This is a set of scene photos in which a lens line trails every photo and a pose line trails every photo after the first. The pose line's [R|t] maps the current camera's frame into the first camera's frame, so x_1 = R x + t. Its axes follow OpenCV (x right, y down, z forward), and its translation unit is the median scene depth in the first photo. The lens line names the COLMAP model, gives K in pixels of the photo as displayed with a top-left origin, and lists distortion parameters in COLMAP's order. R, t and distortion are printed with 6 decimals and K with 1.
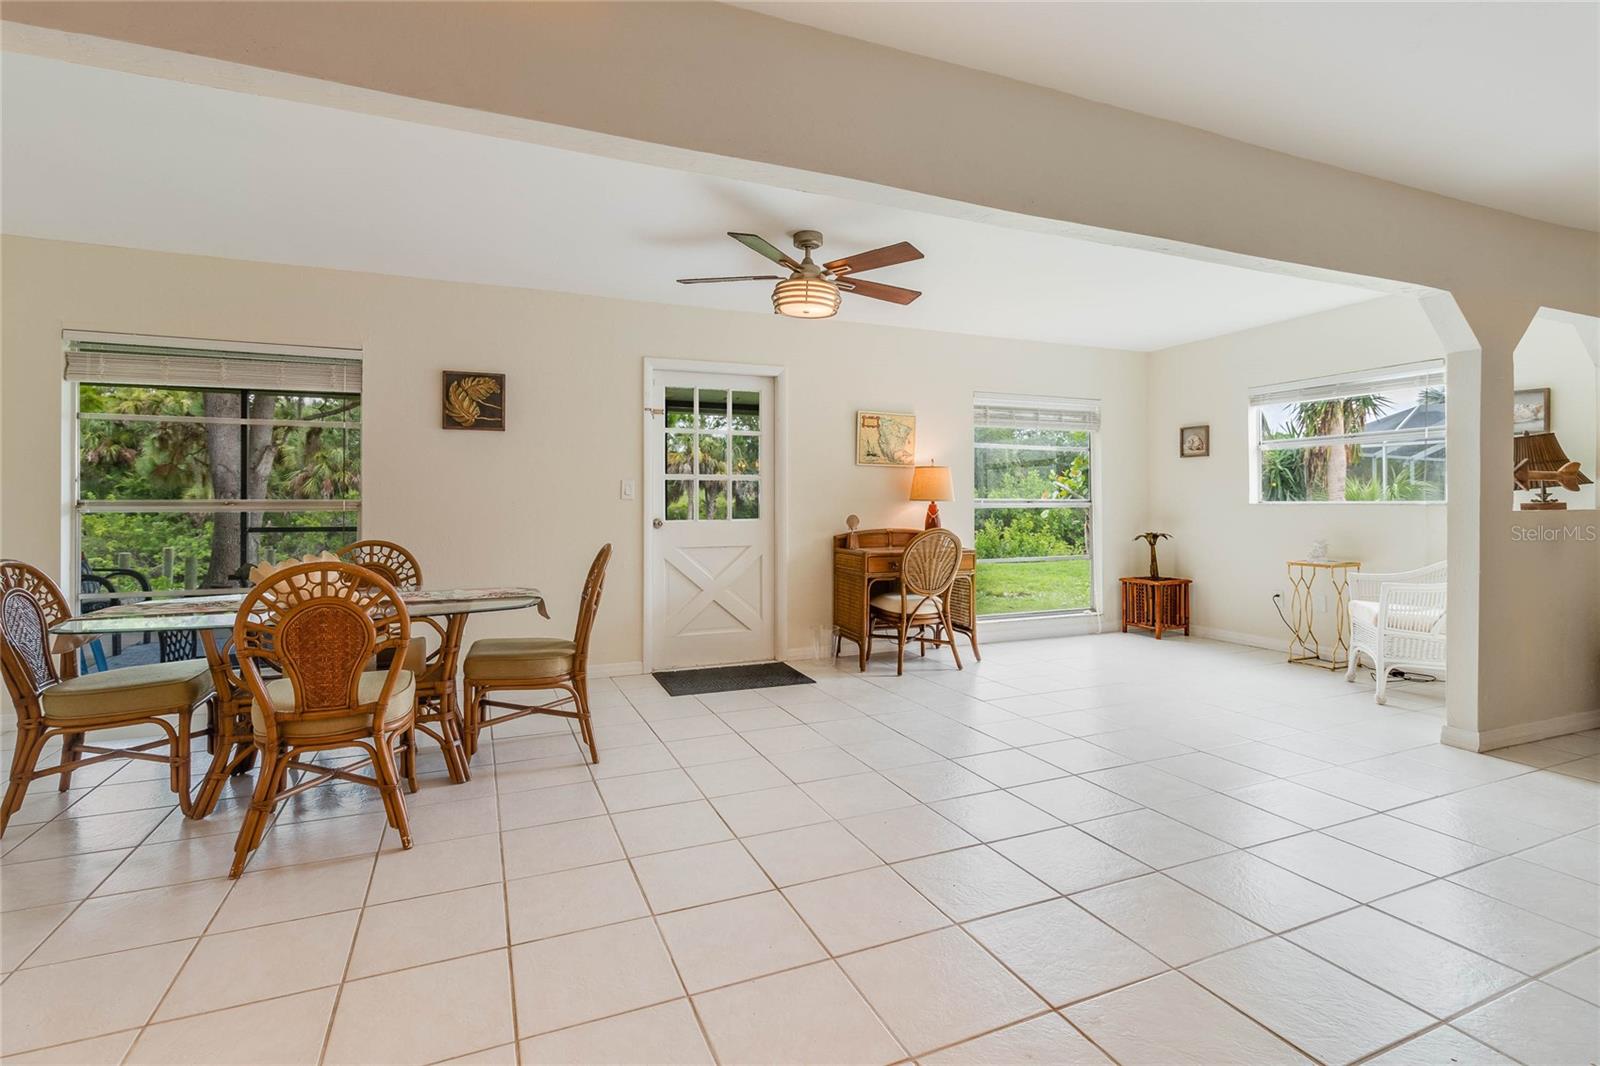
lens RADIAL K [[750.3, 0, 800.1], [0, 750.3, 502.2], [0, 0, 1]] dist [0.001874, 0.000043]
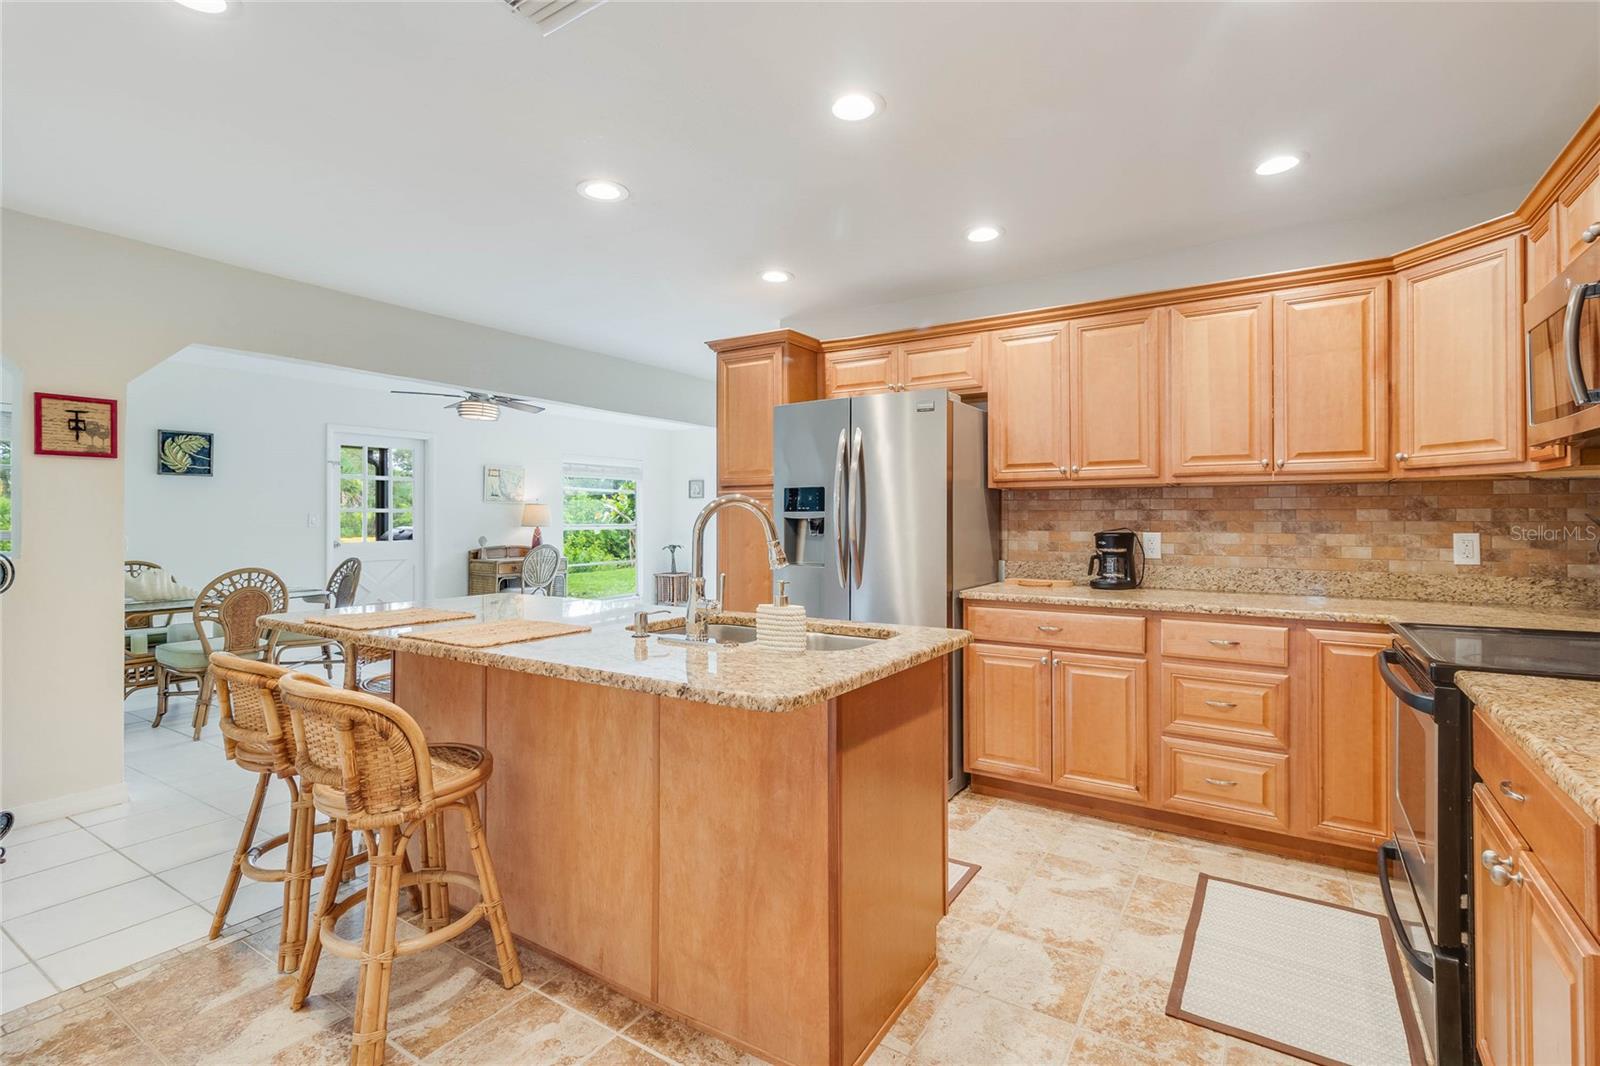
lens RADIAL K [[728.2, 0, 799.6], [0, 728.2, 516.5], [0, 0, 1]] dist [0.003174, 0.000406]
pose [[0.828774, 0.002807, 0.559576, -0.209783], [-0.001689, 0.999995, -0.002514, -0.019102], [-0.559580, 0.001138, 0.828775, -0.521314]]
